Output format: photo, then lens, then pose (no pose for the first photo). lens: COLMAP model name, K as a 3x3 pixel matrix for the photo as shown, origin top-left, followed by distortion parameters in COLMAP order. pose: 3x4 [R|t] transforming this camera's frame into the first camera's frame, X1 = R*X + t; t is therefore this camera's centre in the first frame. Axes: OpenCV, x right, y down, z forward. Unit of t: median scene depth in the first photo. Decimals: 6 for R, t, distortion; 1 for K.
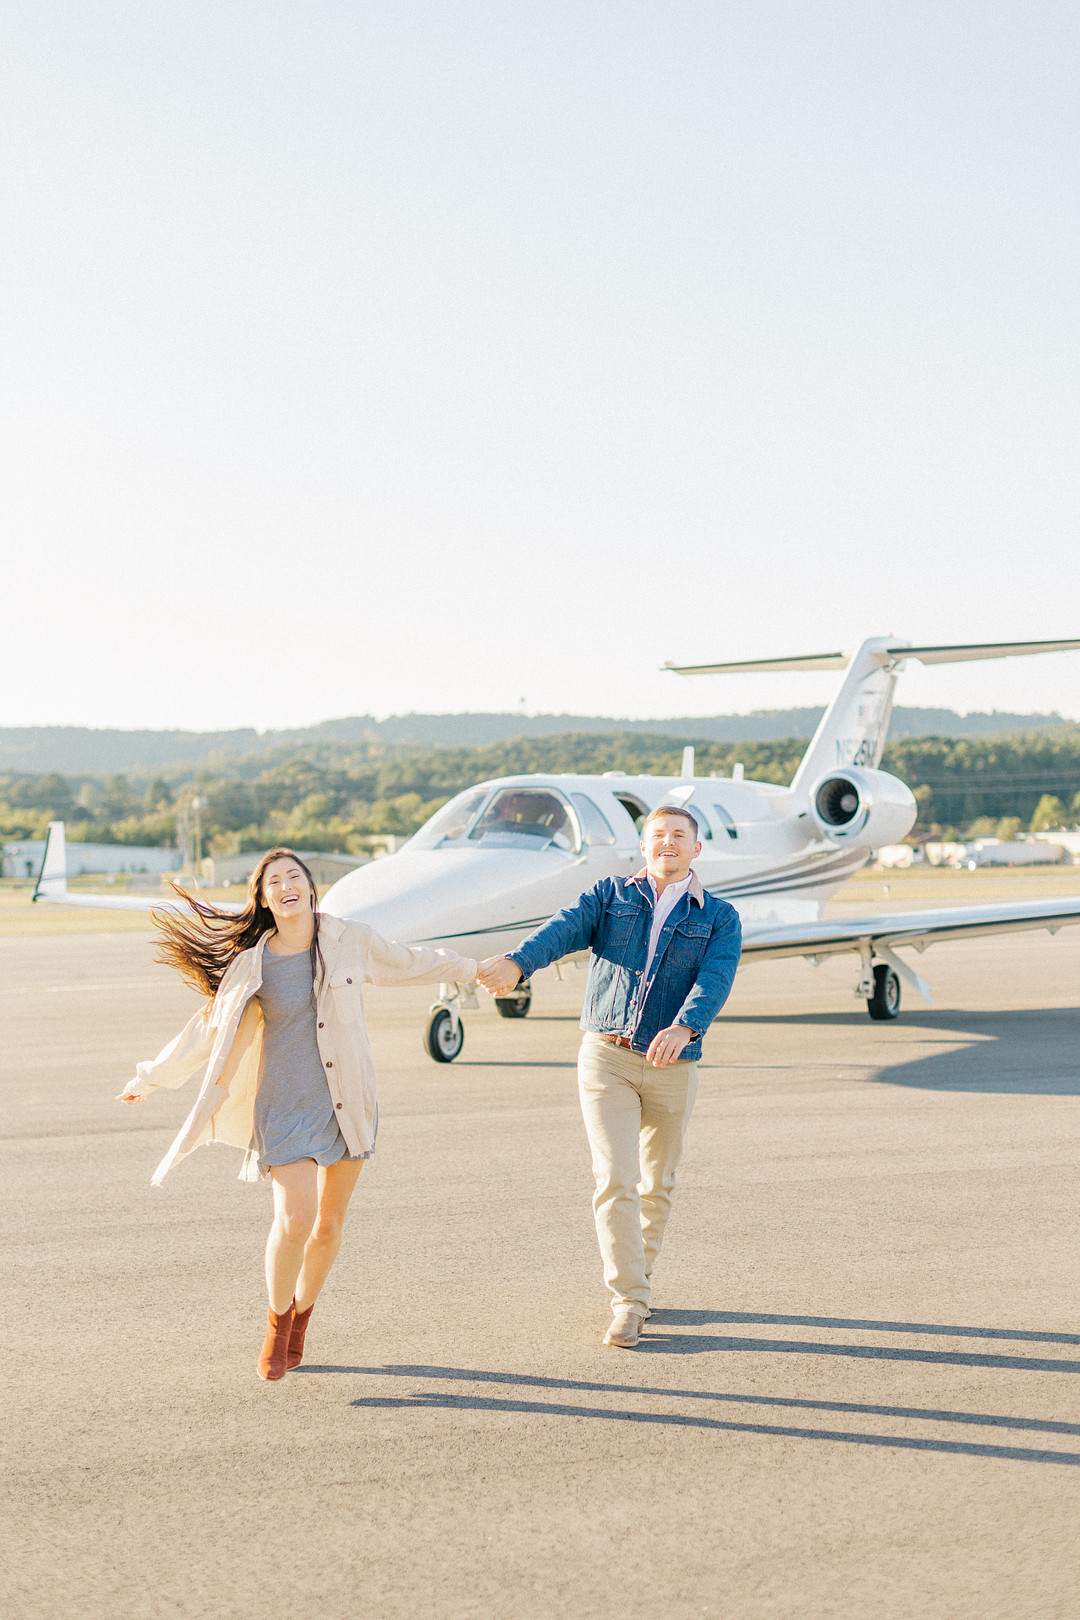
lens RADIAL K [[2493.4, 0, 547.3], [0, 2493.4, 804.2], [0, 0, 1]] dist [0.037784, 0.000000]
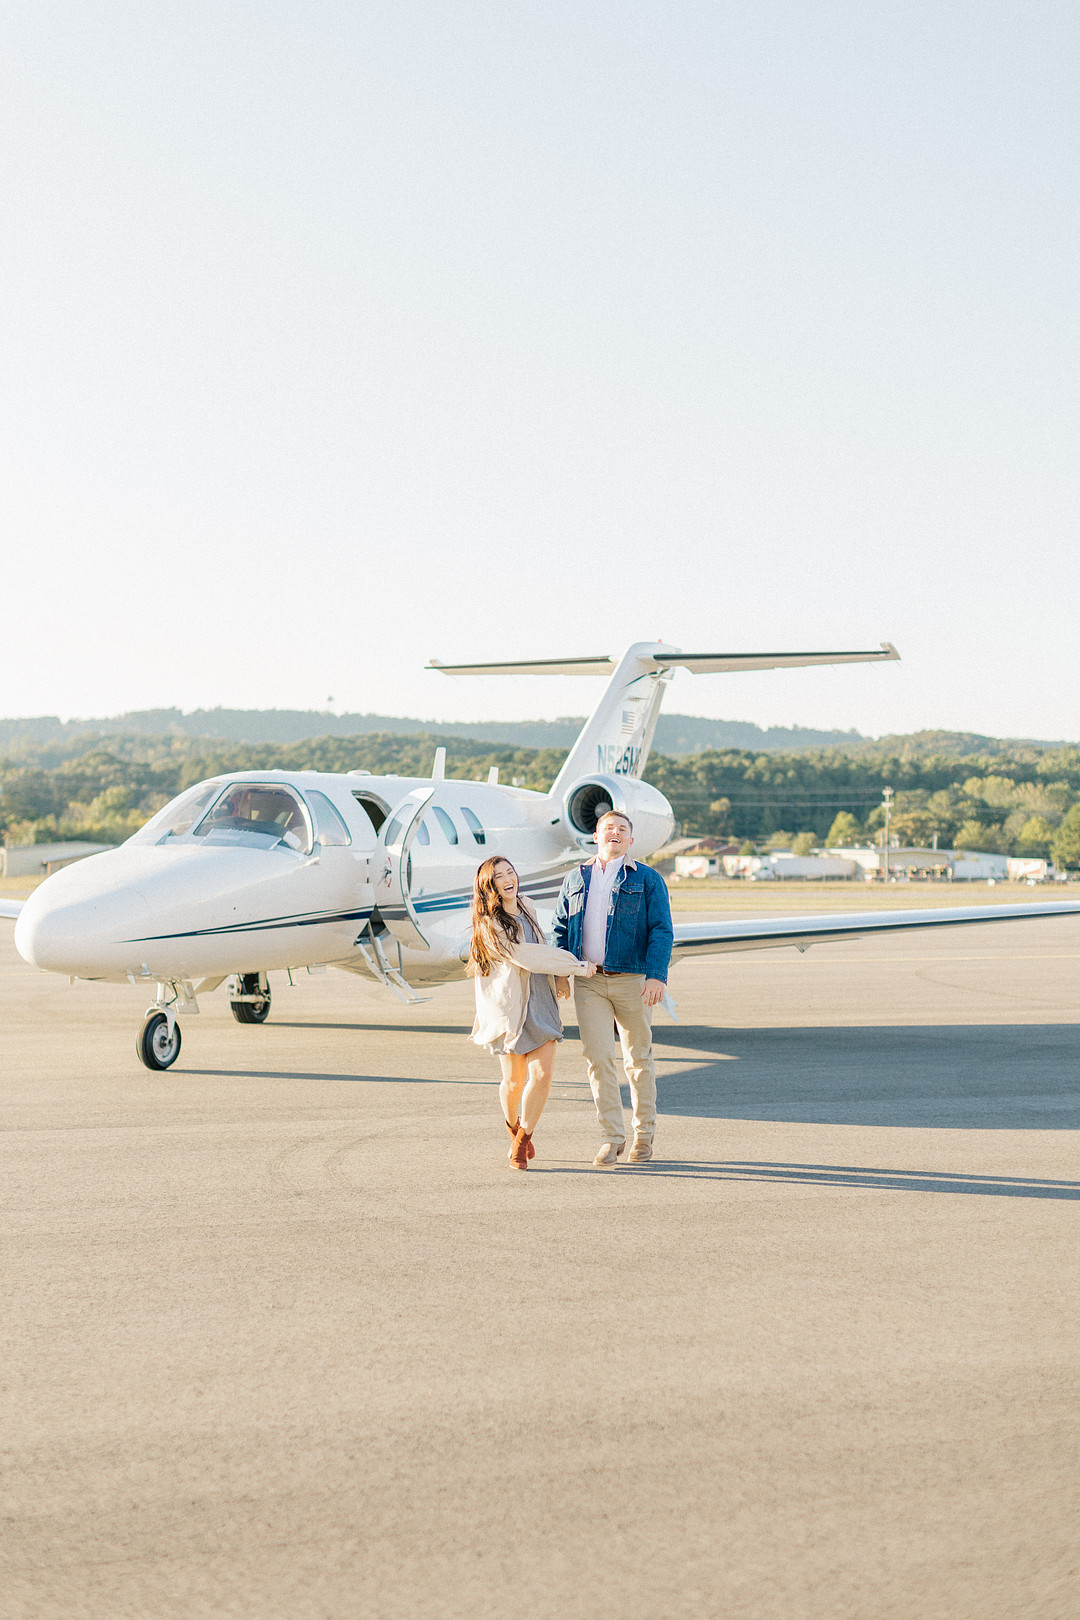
lens RADIAL K [[2493.4, 0, 533.3], [0, 2493.4, 809.8], [0, 0, 1]] dist [0.037784, 0.000000]
pose [[0.996668, 0.032969, 0.074605, 0.025521], [-0.033050, 0.999454, -0.000140, 0.000206], [-0.074569, -0.002326, 0.997213, 0.040939]]
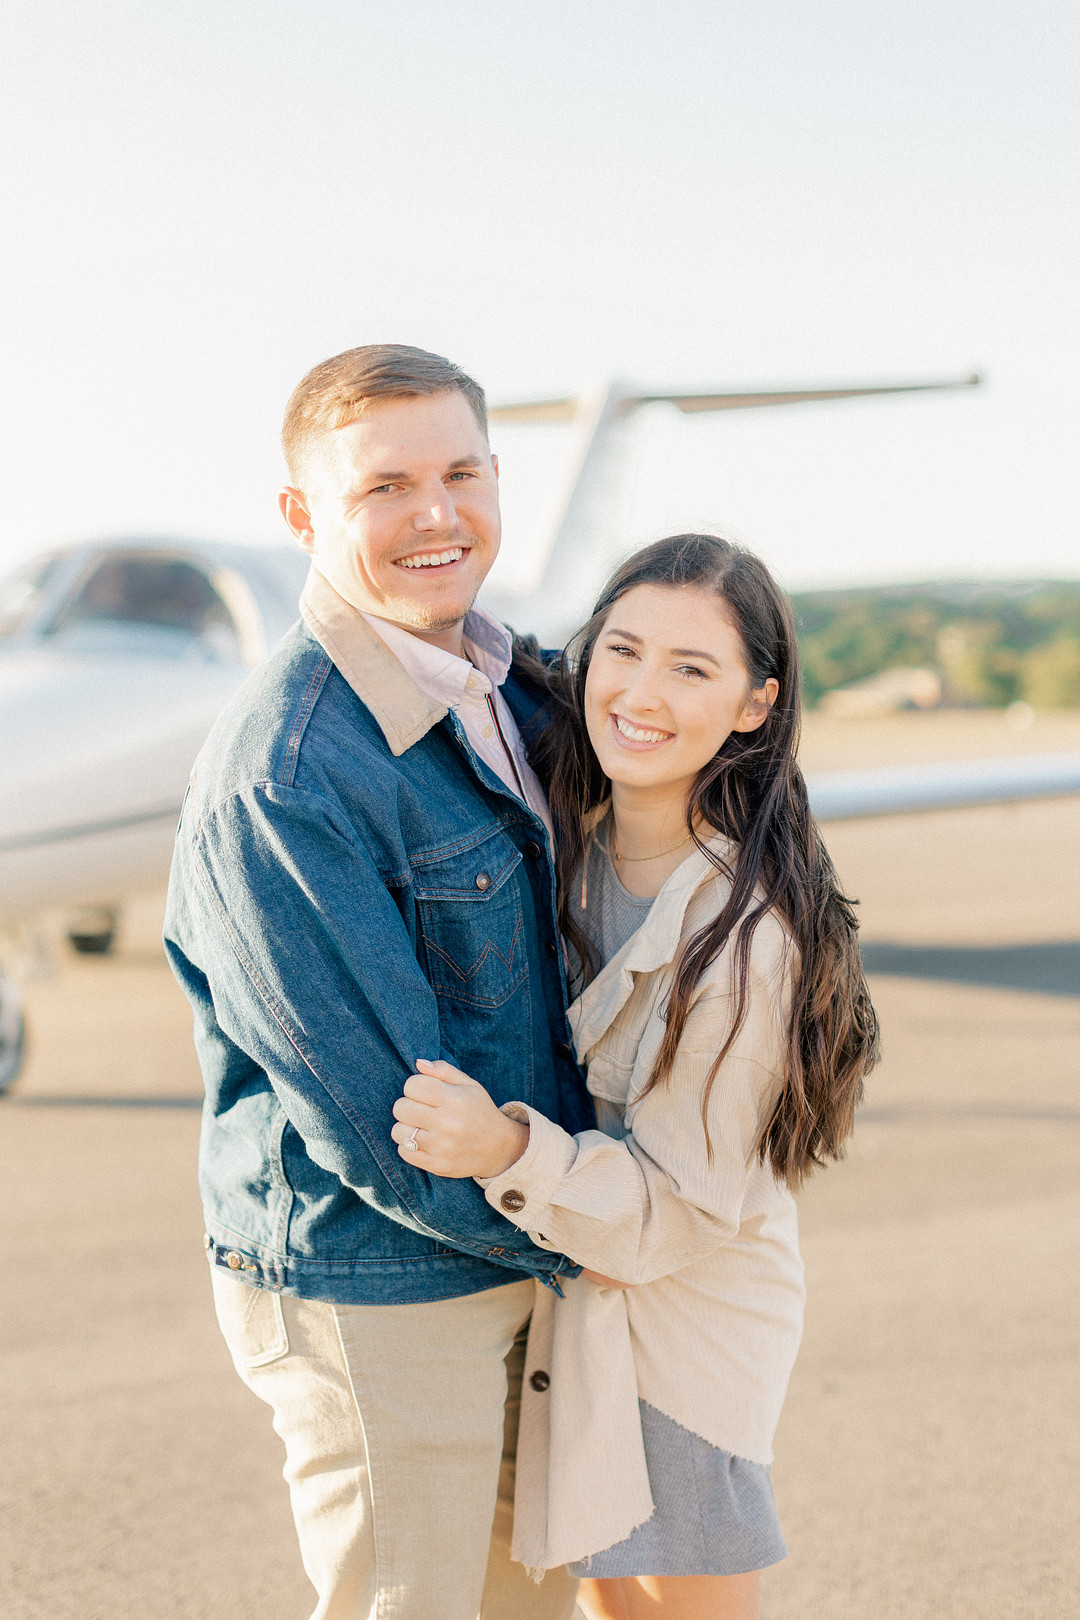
lens RADIAL K [[2493.4, 0, 533.9], [0, 2493.4, 806.9], [0, 0, 1]] dist [0.037784, 0.000000]
pose [[0.981660, 0.002768, 0.190620, -0.028410], [-0.014479, 0.998089, 0.060070, 0.015514], [-0.190089, -0.061728, 0.979824, 0.479091]]
